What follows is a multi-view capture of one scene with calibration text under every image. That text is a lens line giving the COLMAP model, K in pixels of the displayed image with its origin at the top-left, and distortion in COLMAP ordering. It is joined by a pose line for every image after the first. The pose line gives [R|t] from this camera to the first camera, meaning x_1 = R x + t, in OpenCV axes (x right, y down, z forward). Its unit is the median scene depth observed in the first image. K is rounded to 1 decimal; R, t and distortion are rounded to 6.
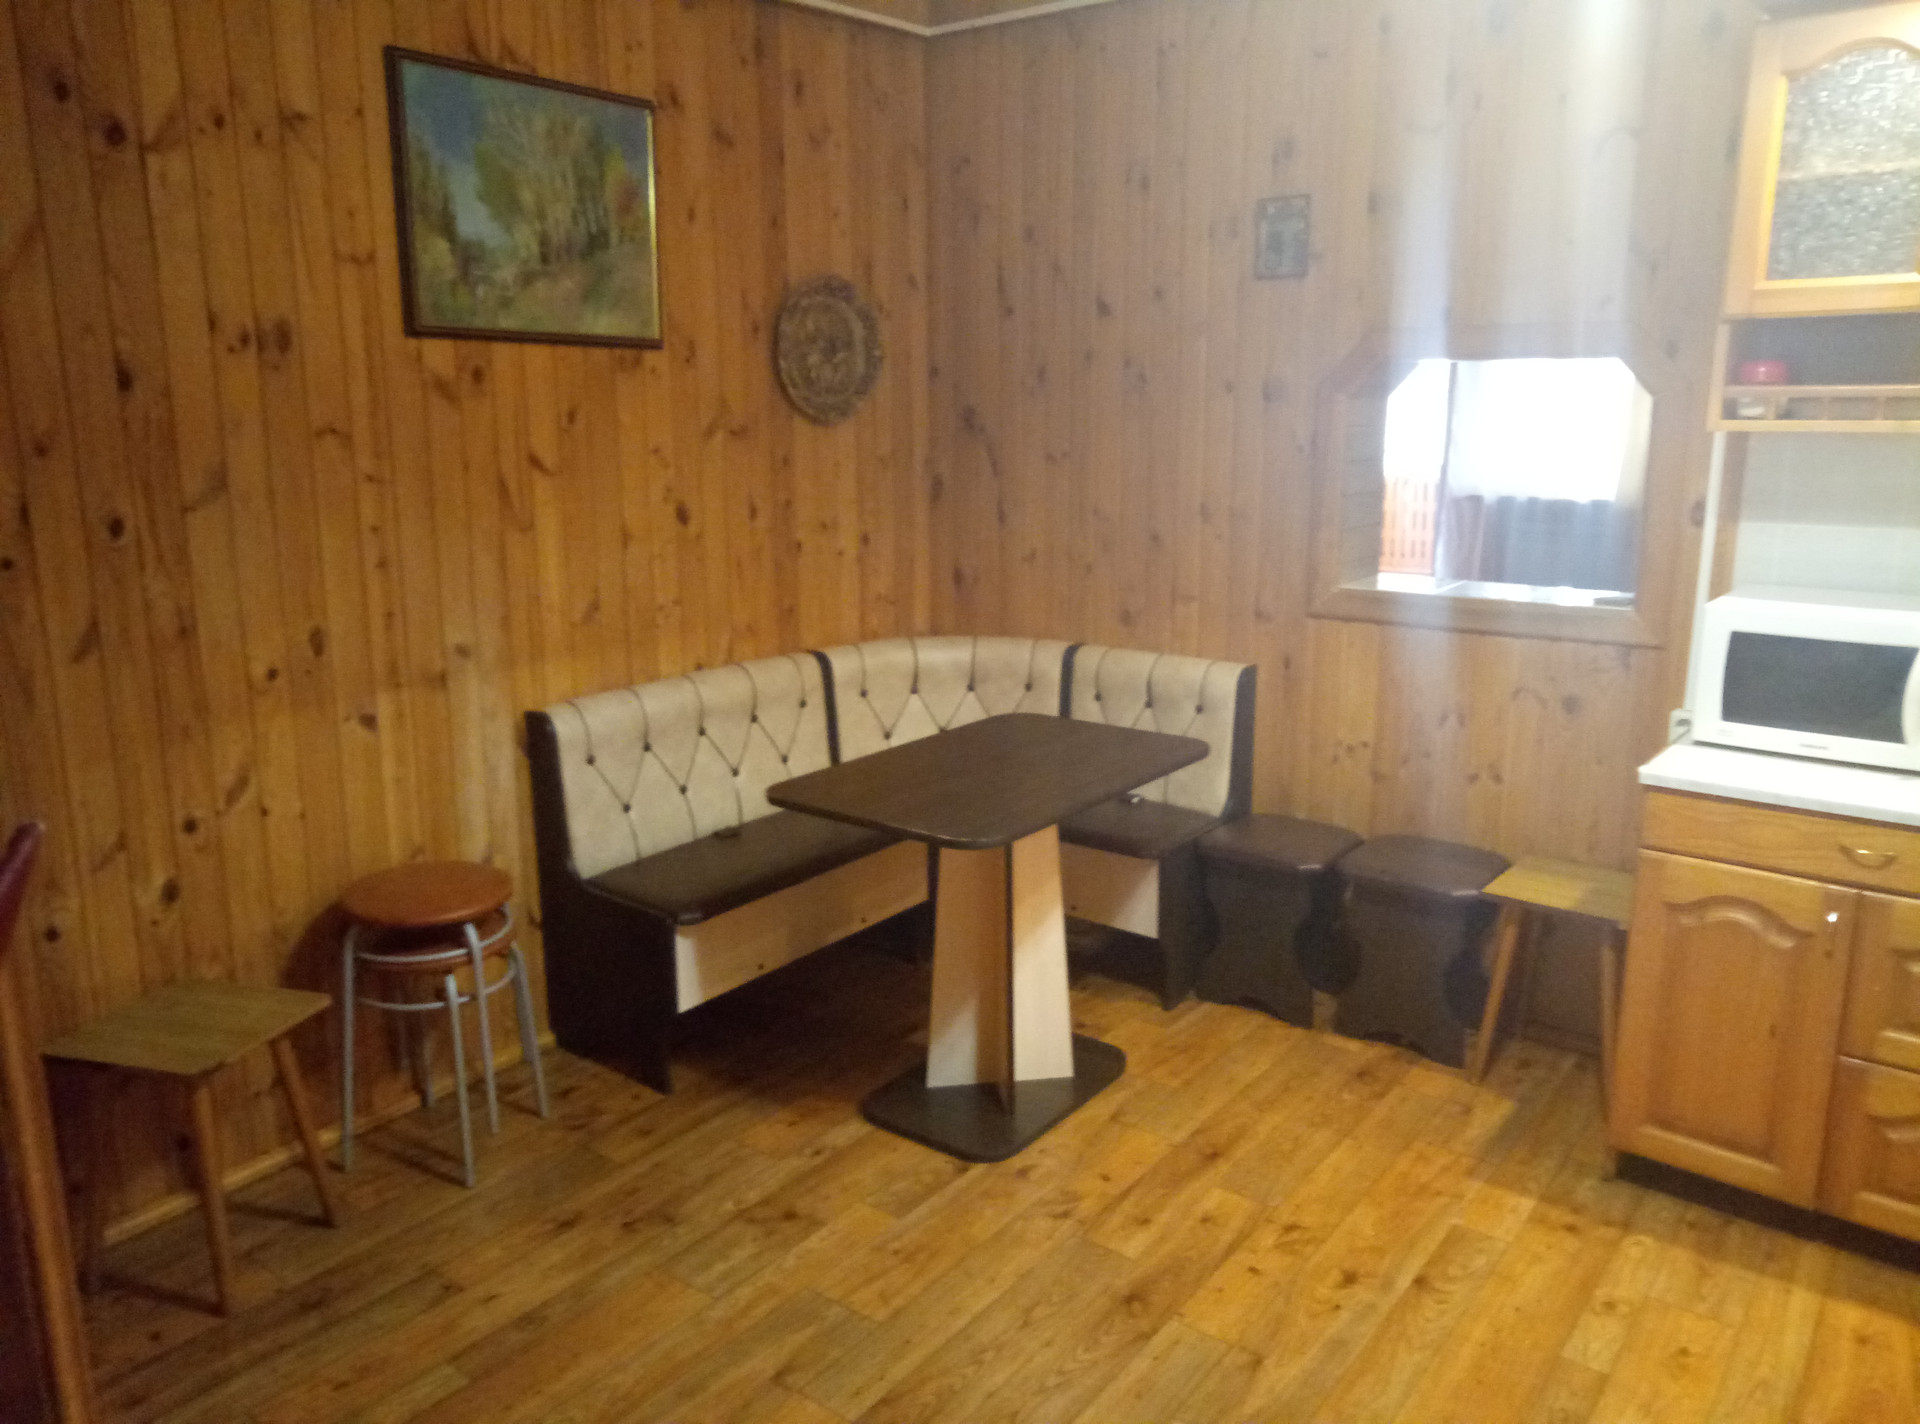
lens RADIAL K [[1403.6, 0, 960.0], [0, 1403.6, 712.0], [0, 0, 1]] dist [0.001905, 0.011367]
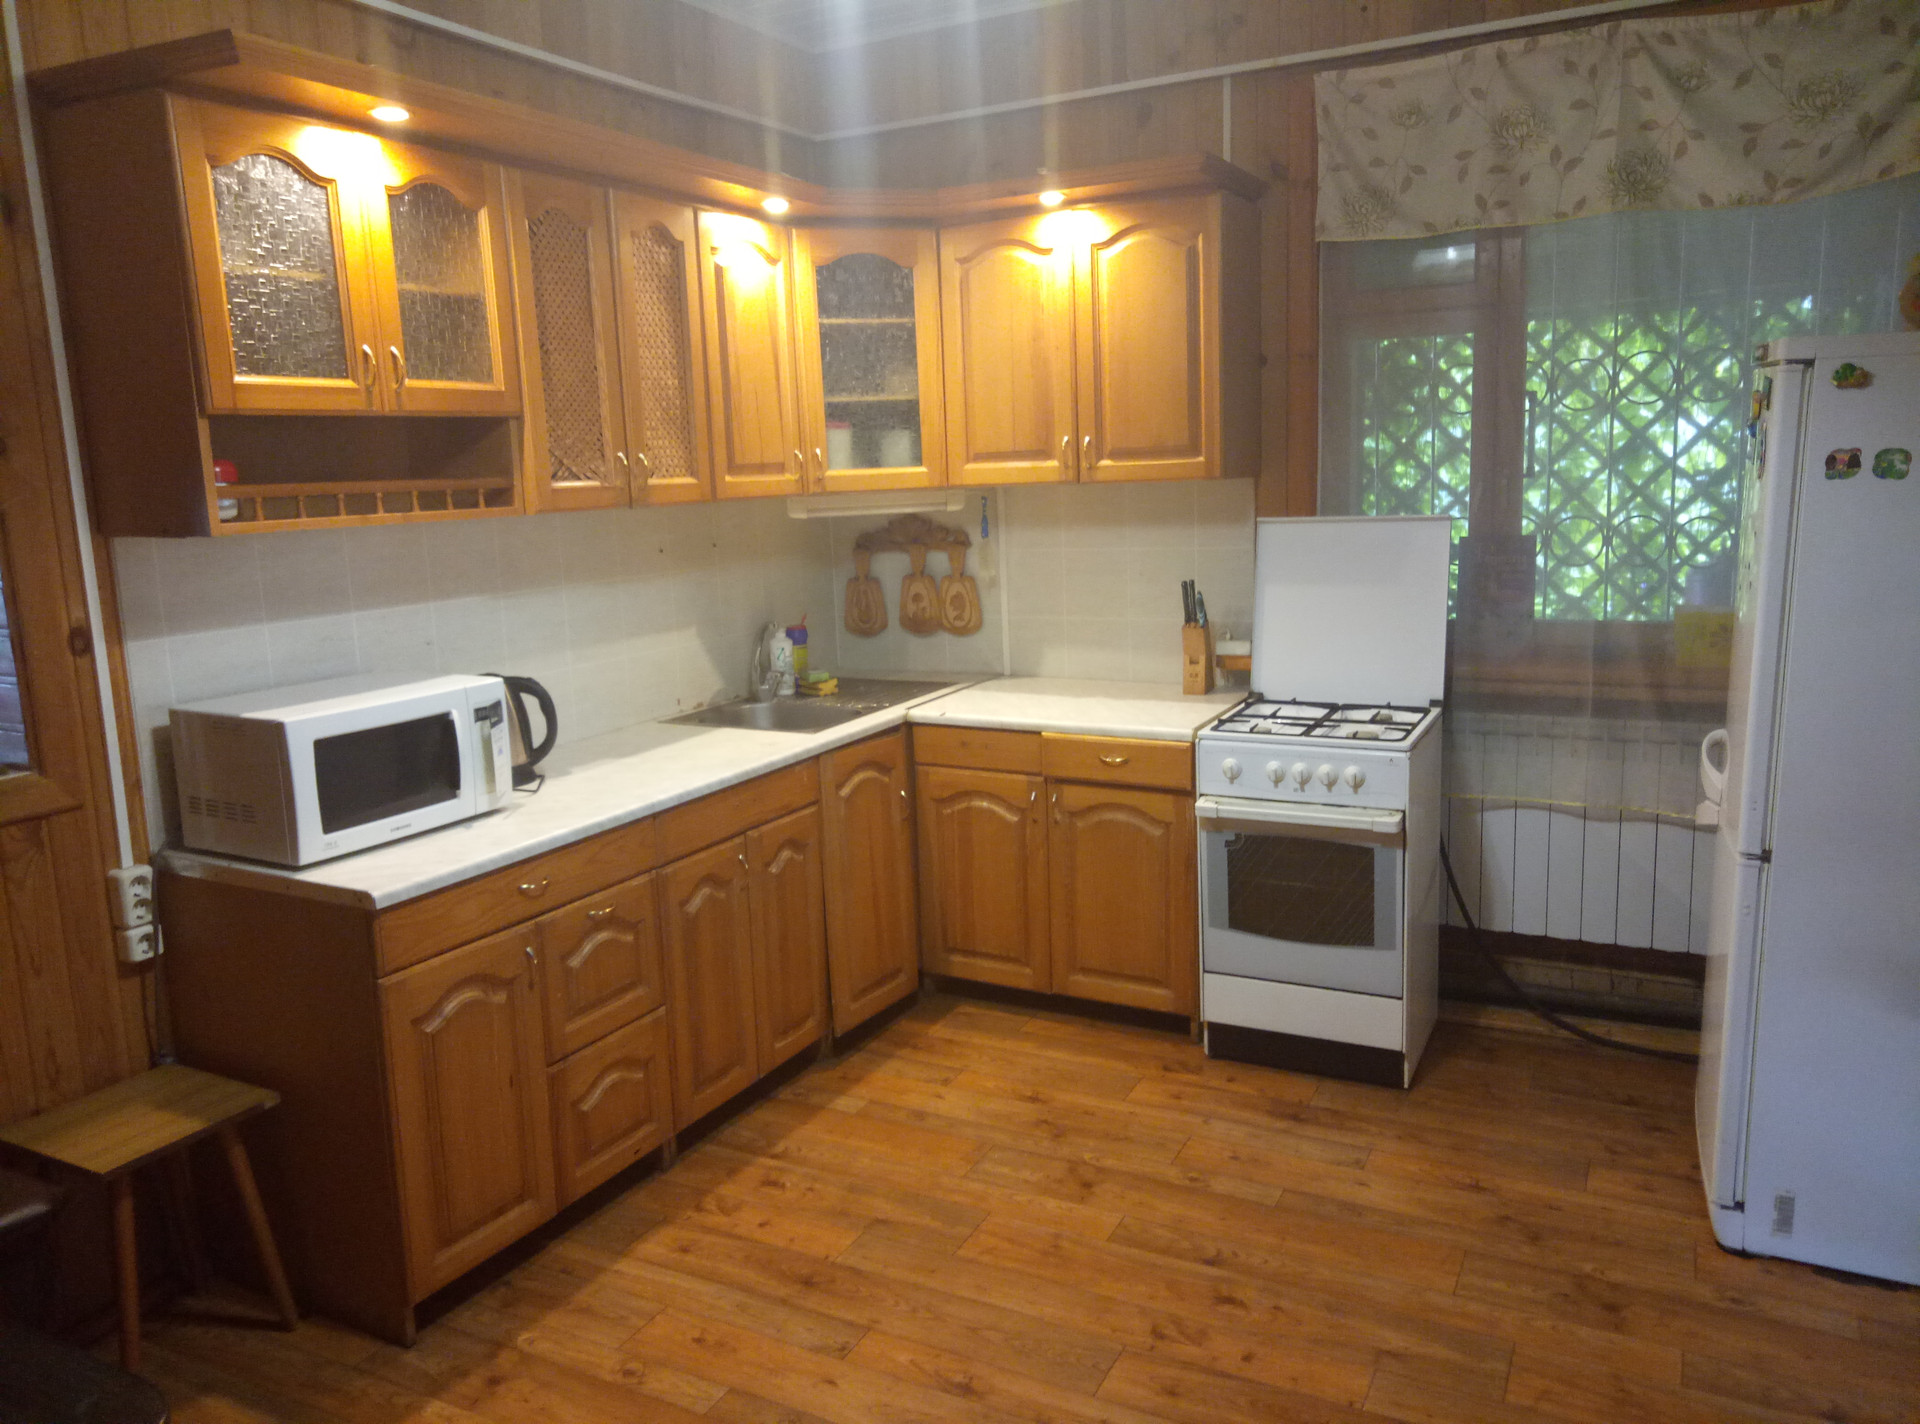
lens RADIAL K [[1403.6, 0, 960.0], [0, 1403.6, 712.0], [0, 0, 1]] dist [0.001905, 0.011367]
pose [[-0.176909, -0.158728, 0.971344, -0.451153], [0.250672, 0.947098, 0.200420, -0.158698], [-0.951770, 0.278944, -0.127761, 0.713865]]
